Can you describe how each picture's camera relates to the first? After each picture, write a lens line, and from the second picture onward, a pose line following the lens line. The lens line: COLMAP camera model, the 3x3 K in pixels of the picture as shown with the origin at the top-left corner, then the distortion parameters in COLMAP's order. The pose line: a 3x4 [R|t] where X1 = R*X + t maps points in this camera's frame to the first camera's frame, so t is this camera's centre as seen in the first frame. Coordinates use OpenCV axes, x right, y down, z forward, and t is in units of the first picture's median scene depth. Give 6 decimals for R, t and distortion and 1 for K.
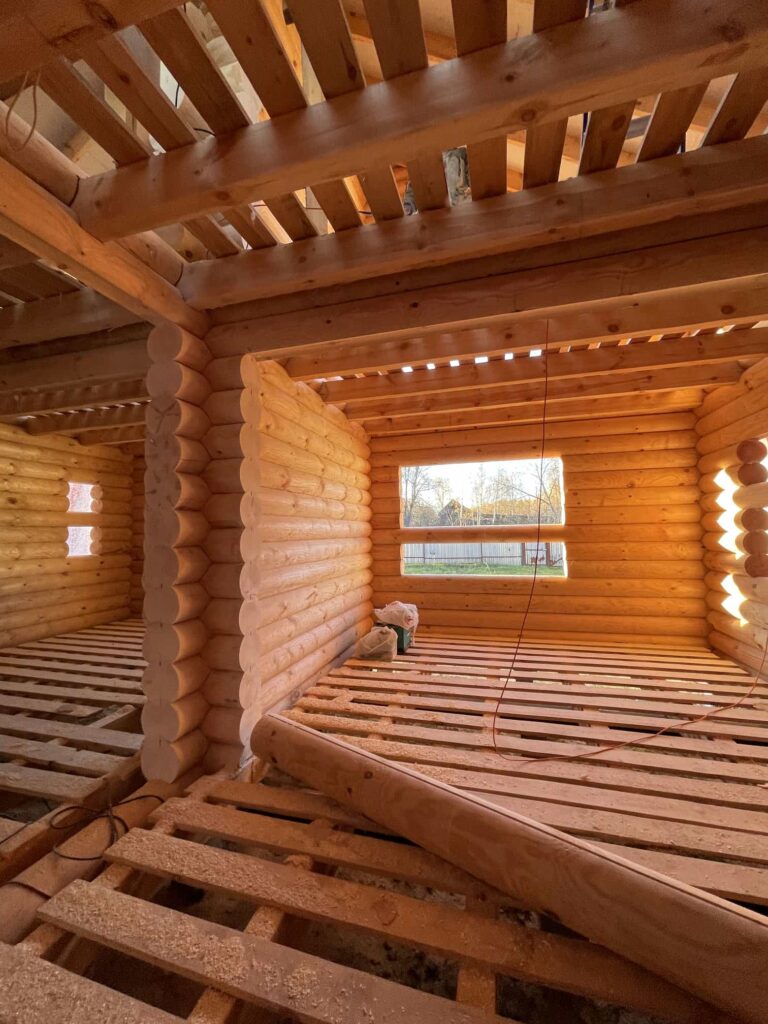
lens RADIAL K [[426.6, 0, 380.6], [0, 426.6, 508.5], [0, 0, 1]] dist [0.001280, 0.000084]
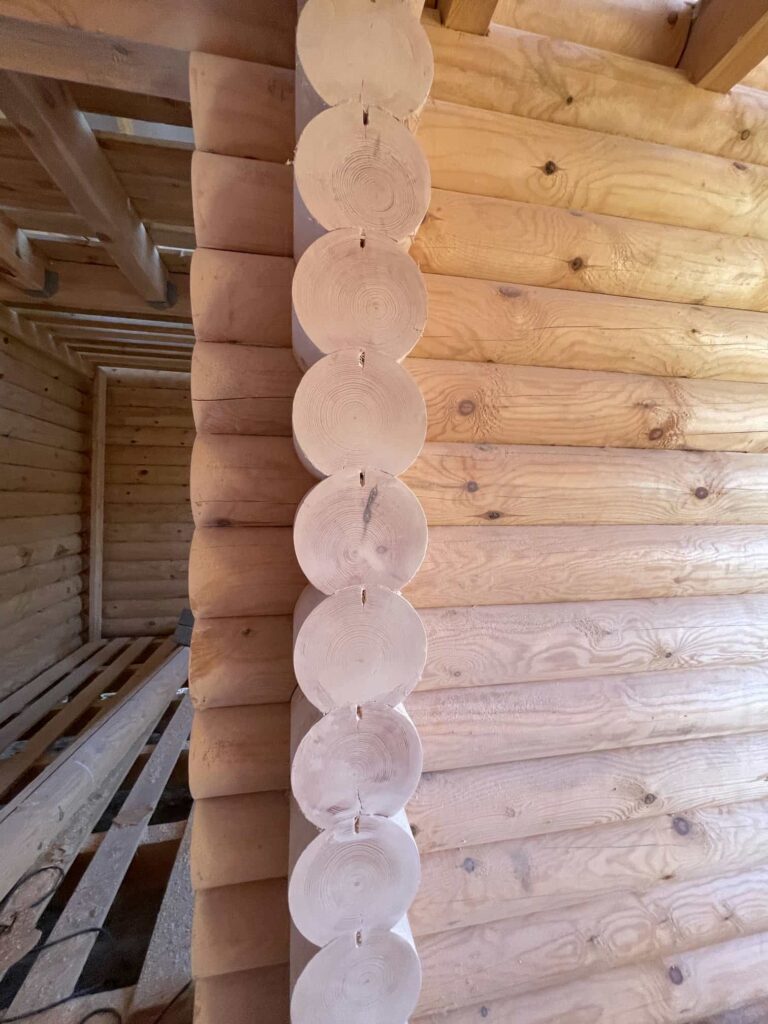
lens RADIAL K [[426.6, 0, 380.6], [0, 426.6, 508.5], [0, 0, 1]] dist [0.001280, 0.000084]
pose [[0.456794, 0.041012, -0.888627, -0.022055], [0.033686, 0.997423, 0.063349, -0.020212], [0.888935, -0.058872, 0.454235, 0.547589]]
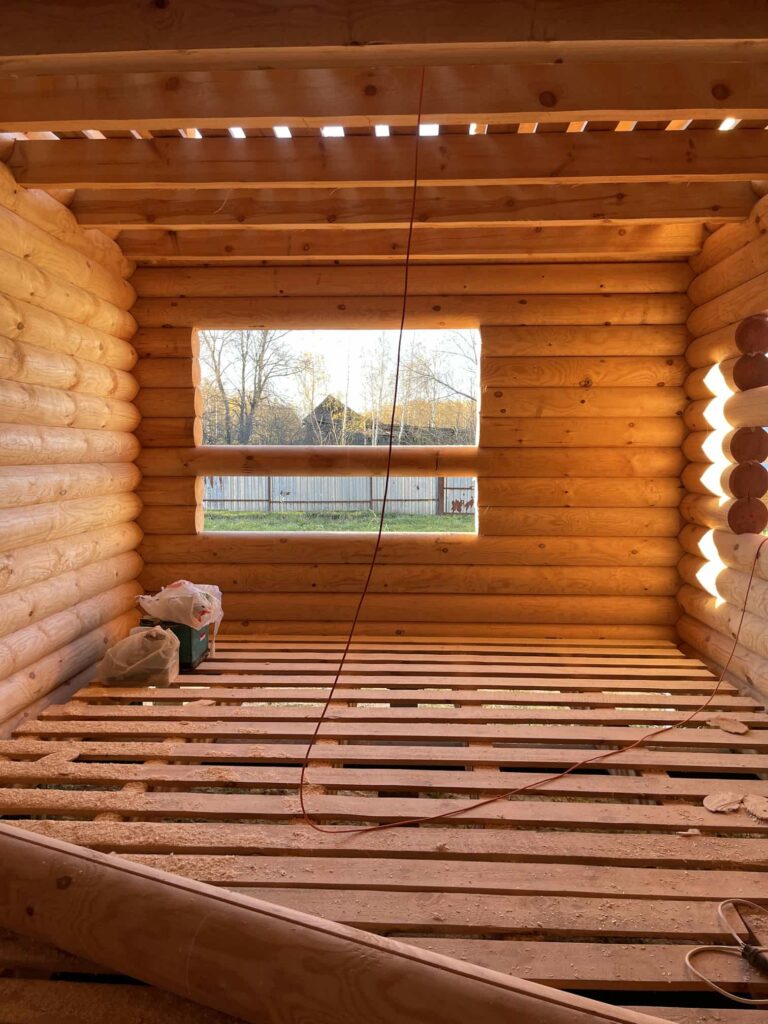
lens RADIAL K [[775.8, 0, 387.8], [0, 775.8, 518.9], [0, 0, 1]] dist [0.061385, -0.076109]
pose [[0.971450, -0.000214, 0.237243, 0.065970], [-0.032404, 0.990508, 0.133579, -0.003066], [-0.235020, -0.137453, 0.962222, -0.017822]]
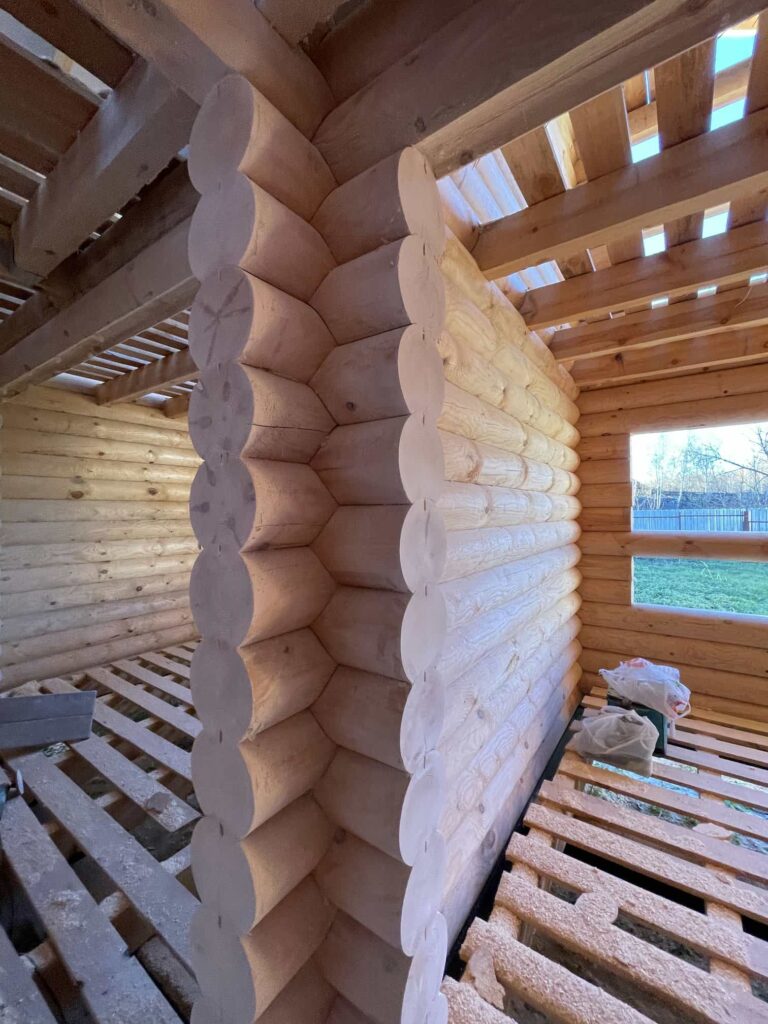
lens RADIAL K [[426.6, 0, 380.6], [0, 426.6, 508.5], [0, 0, 1]] dist [0.001280, 0.000084]
pose [[0.943812, 0.009905, -0.330334, -0.130297], [0.008223, 0.998538, 0.053433, -0.033476], [0.330380, -0.053147, 0.942350, 0.377010]]
